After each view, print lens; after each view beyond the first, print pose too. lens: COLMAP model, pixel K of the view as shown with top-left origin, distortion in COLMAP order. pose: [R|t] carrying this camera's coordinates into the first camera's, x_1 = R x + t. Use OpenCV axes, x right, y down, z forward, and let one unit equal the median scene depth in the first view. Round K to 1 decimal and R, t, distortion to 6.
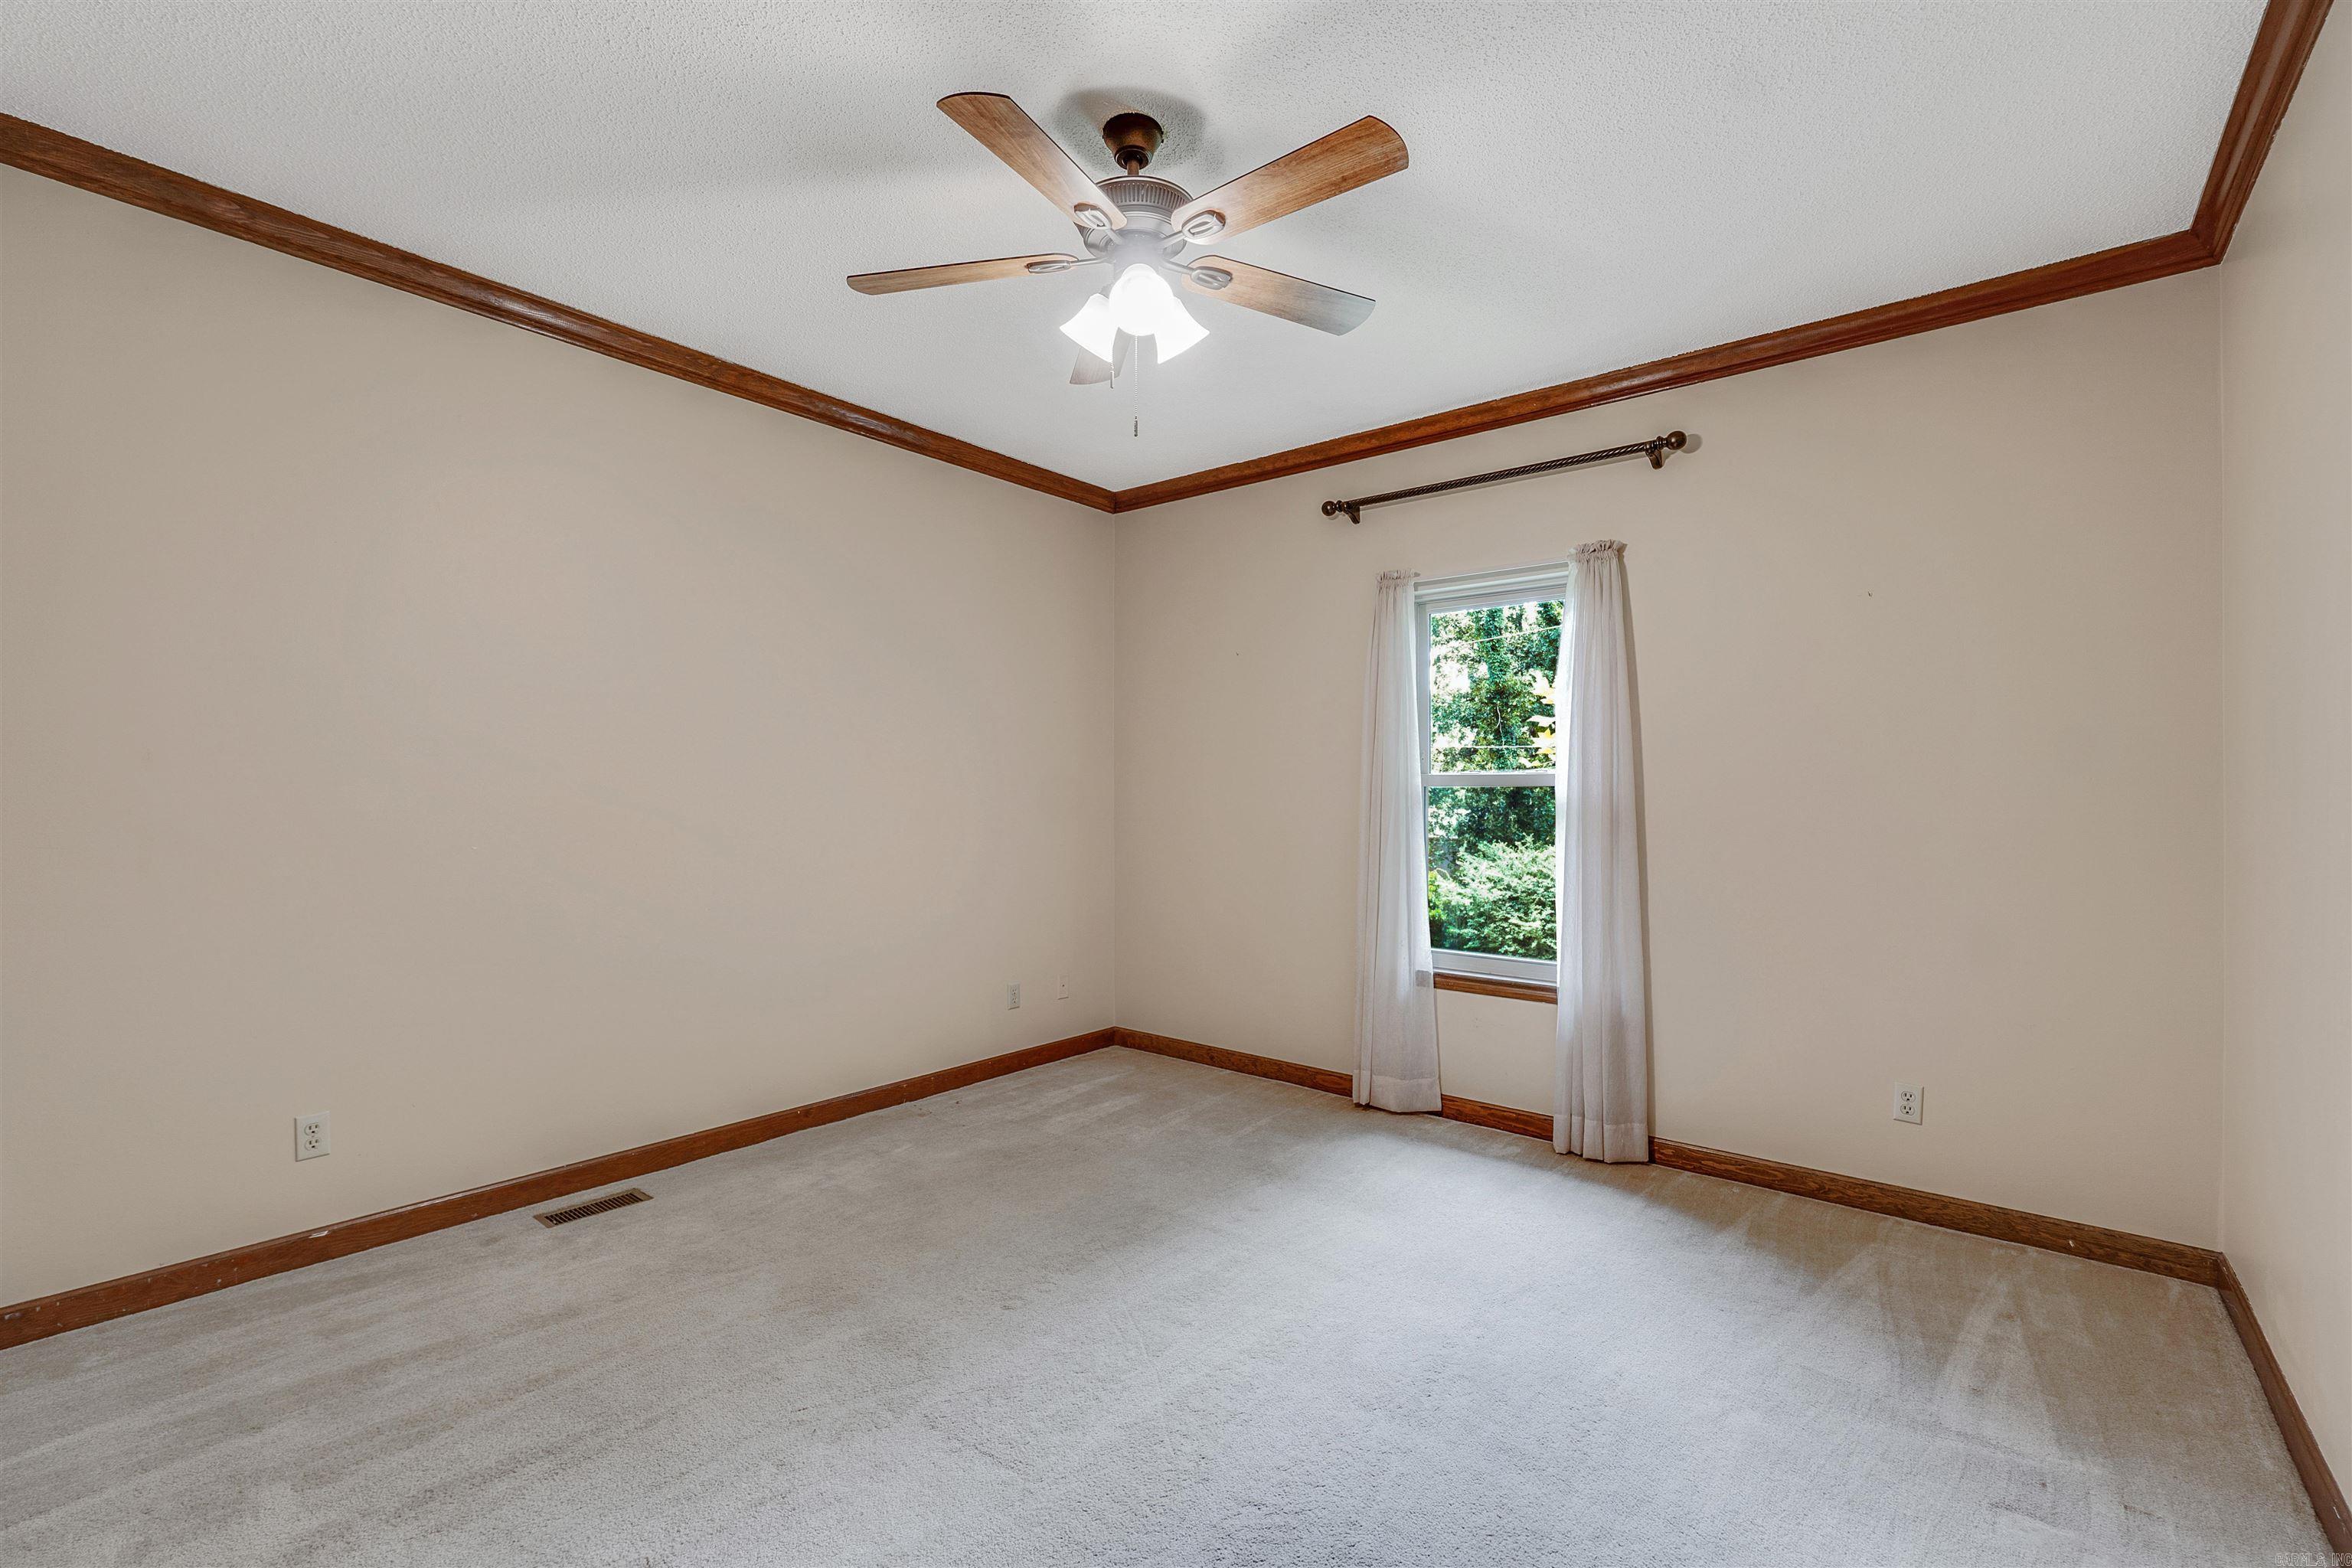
lens RADIAL K [[1019.5, 0, 1176.0], [0, 1019.5, 784.0], [0, 0, 1]] dist [-0.000547, 0.000150]
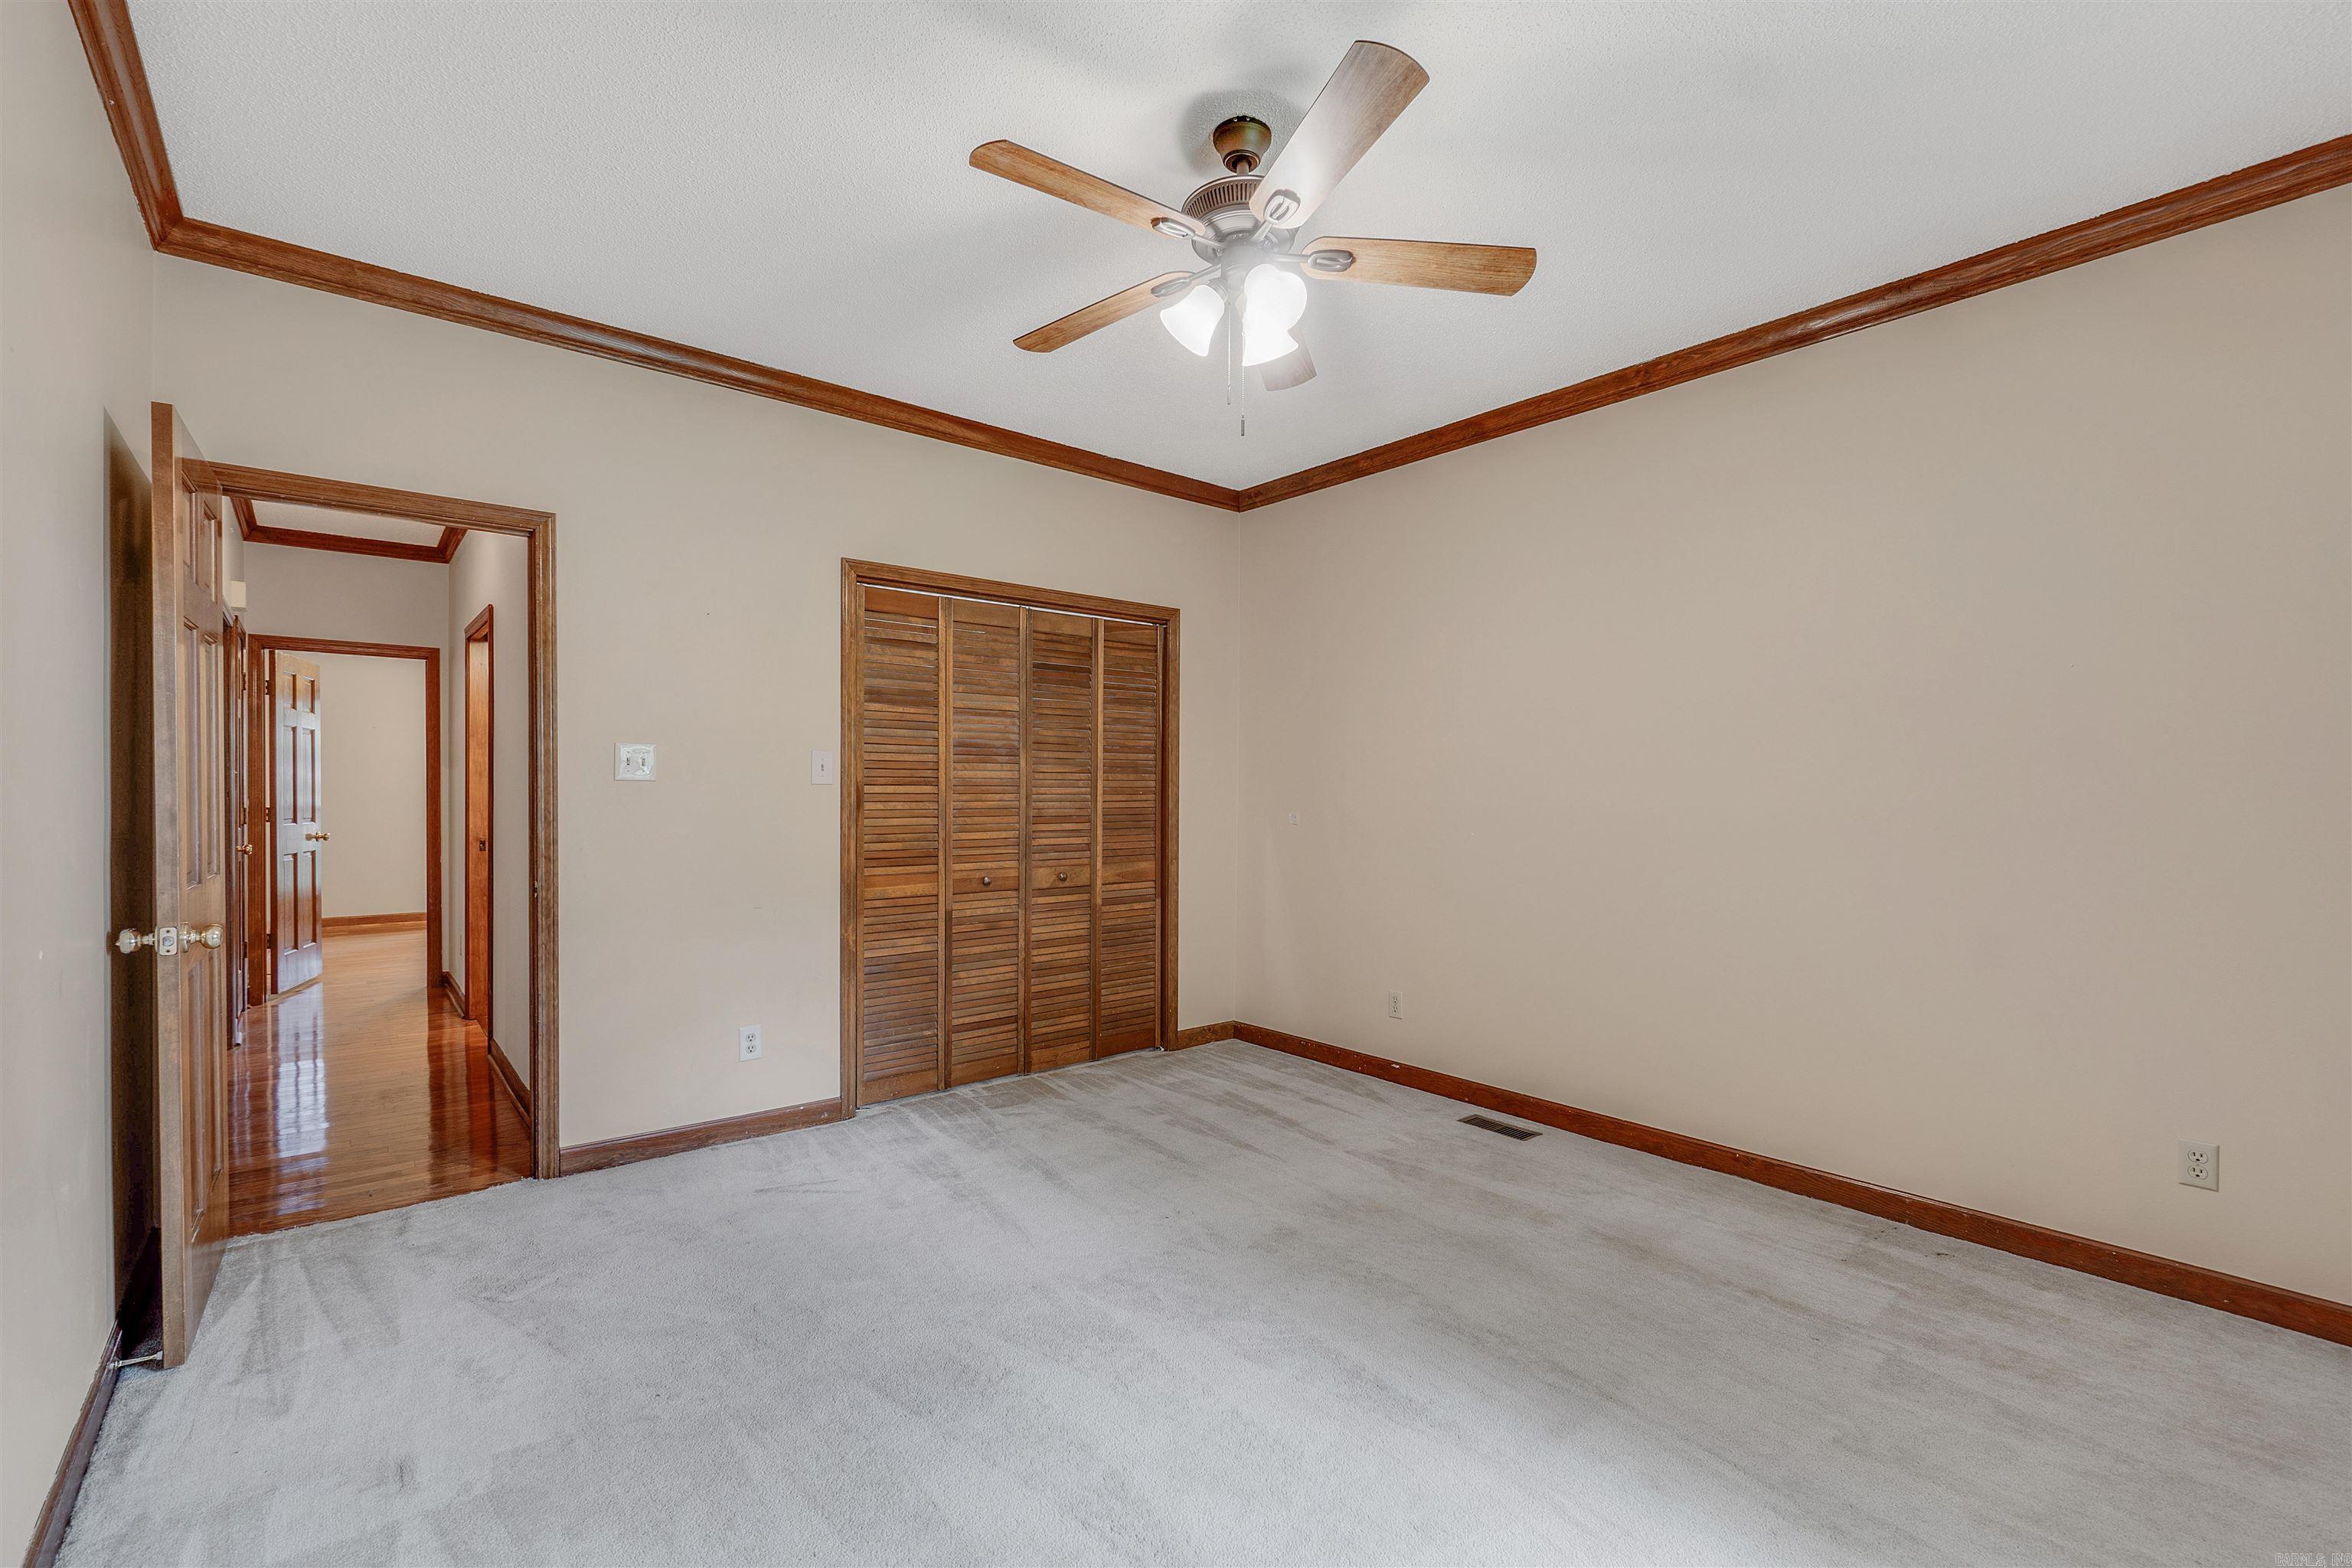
lens RADIAL K [[1019.5, 0, 1176.0], [0, 1019.5, 784.0], [0, 0, 1]] dist [-0.000547, 0.000150]
pose [[-0.194871, -0.020737, -0.980610, 0.935777], [0.002041, 0.999766, -0.021547, 0.031047], [0.980827, -0.006200, -0.194783, 1.102013]]
